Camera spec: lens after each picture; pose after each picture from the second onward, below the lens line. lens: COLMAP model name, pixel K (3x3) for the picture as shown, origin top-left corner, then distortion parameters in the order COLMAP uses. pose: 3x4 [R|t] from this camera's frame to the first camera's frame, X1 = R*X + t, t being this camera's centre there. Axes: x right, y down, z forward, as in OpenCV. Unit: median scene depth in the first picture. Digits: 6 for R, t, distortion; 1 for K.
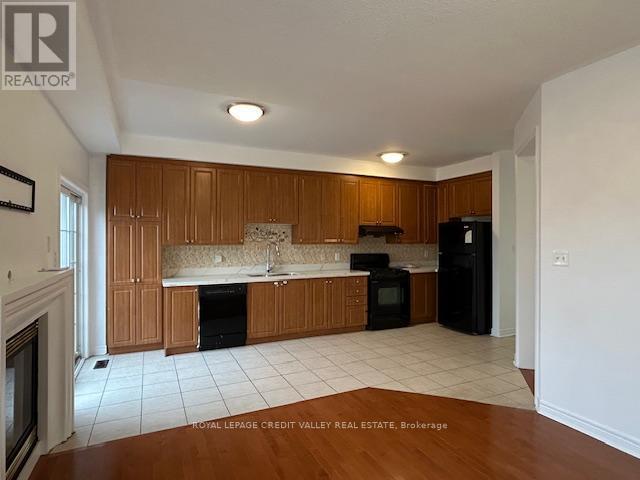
lens RADIAL K [[358.4, 0, 320.0], [0, 358.4, 240.0], [0, 0, 1]] dist [0.002891, -0.000311]
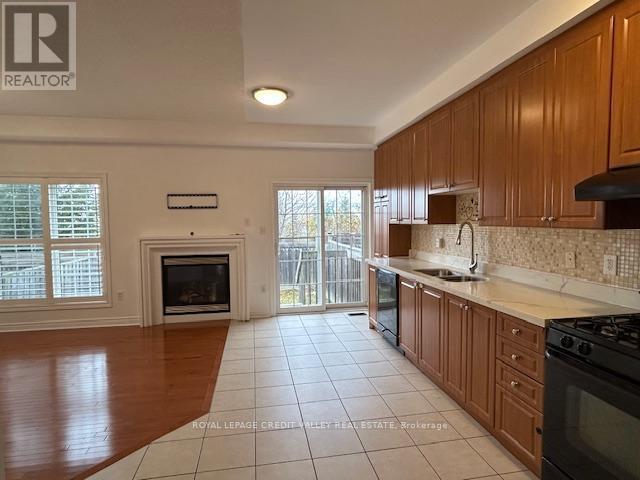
lens RADIAL K [[358.4, 0, 320.0], [0, 358.4, 240.0], [0, 0, 1]] dist [0.002891, -0.000311]
pose [[-0.253677, 0.057017, -0.965607, 0.825309], [0.008617, 0.998355, 0.056687, -0.000936], [0.967251, 0.006059, -0.253751, 1.473882]]
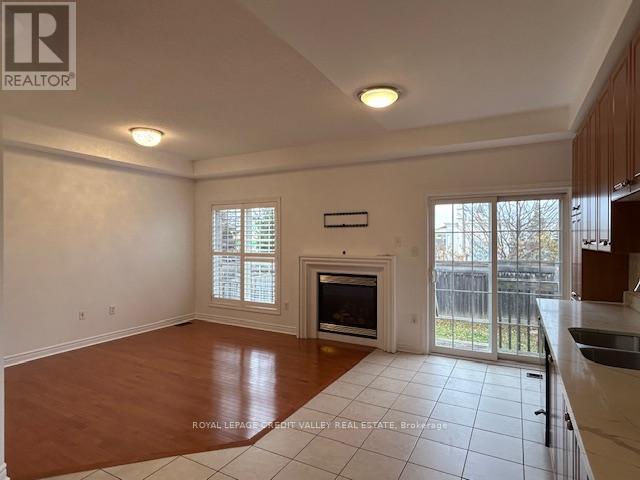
lens RADIAL K [[358.4, 0, 320.0], [0, 358.4, 240.0], [0, 0, 1]] dist [0.002891, -0.000311]
pose [[-0.803463, -0.000428, -0.595355, 0.470949], [-0.004043, 0.999981, 0.004738, -0.004703], [0.595341, 0.006214, -0.803449, 1.712761]]
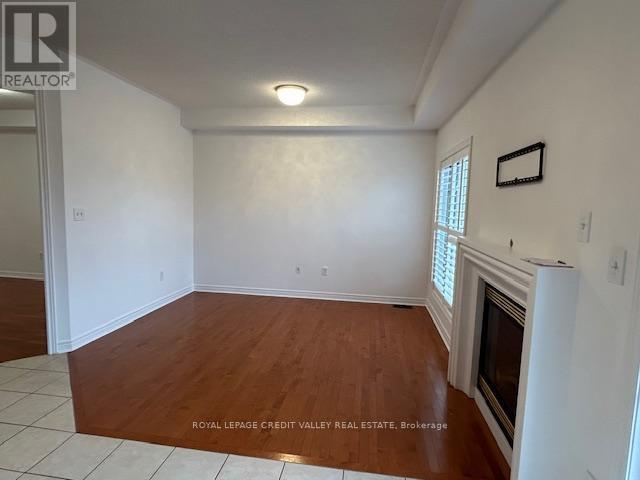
lens RADIAL K [[358.4, 0, 320.0], [0, 358.4, 240.0], [0, 0, 1]] dist [0.002891, -0.000311]
pose [[-0.836421, -0.082873, 0.541787, -0.558537], [-0.027451, 0.993596, 0.109604, -0.013121], [-0.547400, 0.076802, -0.833339, 1.313289]]
